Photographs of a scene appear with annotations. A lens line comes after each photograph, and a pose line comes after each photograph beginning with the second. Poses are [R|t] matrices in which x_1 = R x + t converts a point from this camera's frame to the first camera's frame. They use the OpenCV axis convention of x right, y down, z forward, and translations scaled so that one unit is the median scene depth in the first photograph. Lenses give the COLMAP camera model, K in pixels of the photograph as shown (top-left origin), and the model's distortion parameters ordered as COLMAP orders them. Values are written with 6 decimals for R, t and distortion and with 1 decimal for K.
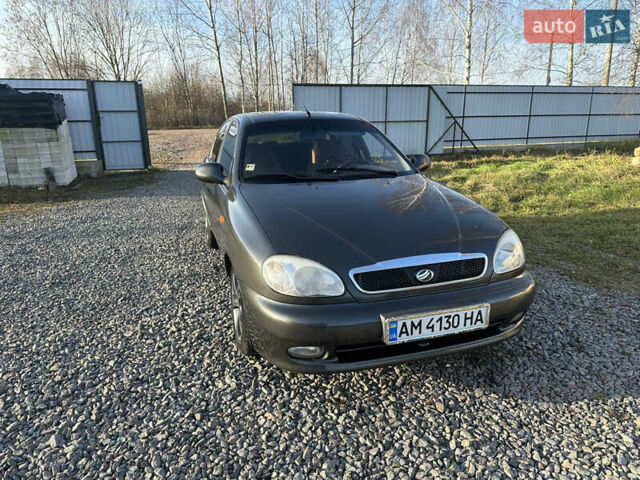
lens RADIAL K [[455.4, 0, 318.2], [0, 455.4, 236.6], [0, 0, 1]] dist [0.024205, -0.030858]
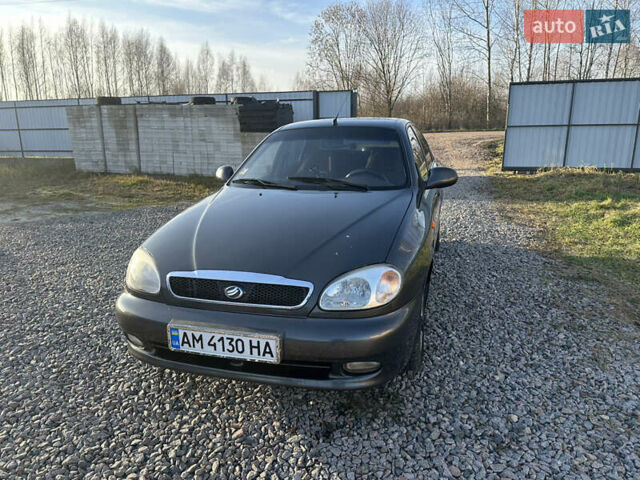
lens RADIAL K [[455.4, 0, 318.0], [0, 455.4, 240.5], [0, 0, 1]] dist [0.024205, -0.030858]
pose [[0.829820, 0.131387, -0.542344, 0.621119], [-0.131075, 0.990588, 0.039426, -0.057916], [0.542419, 0.038371, 0.839231, 0.205757]]
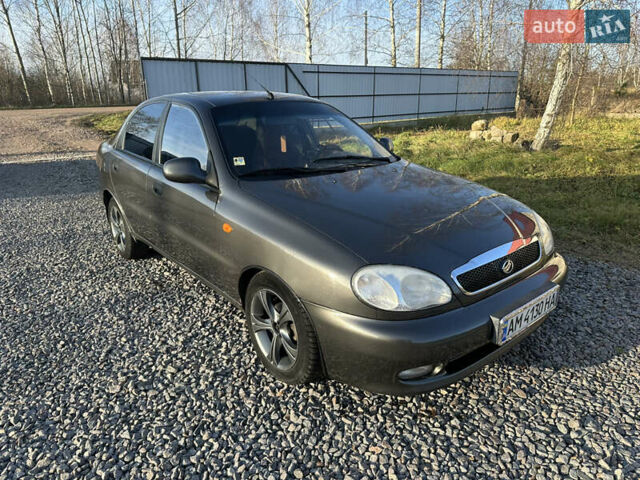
lens RADIAL K [[455.4, 0, 316.7], [0, 455.4, 241.9], [0, 0, 1]] dist [0.024205, -0.030858]
pose [[0.927075, -0.115316, 0.356698, -0.339400], [0.095629, 0.992780, 0.072409, -0.053638], [-0.362473, -0.033018, 0.931409, 0.170595]]
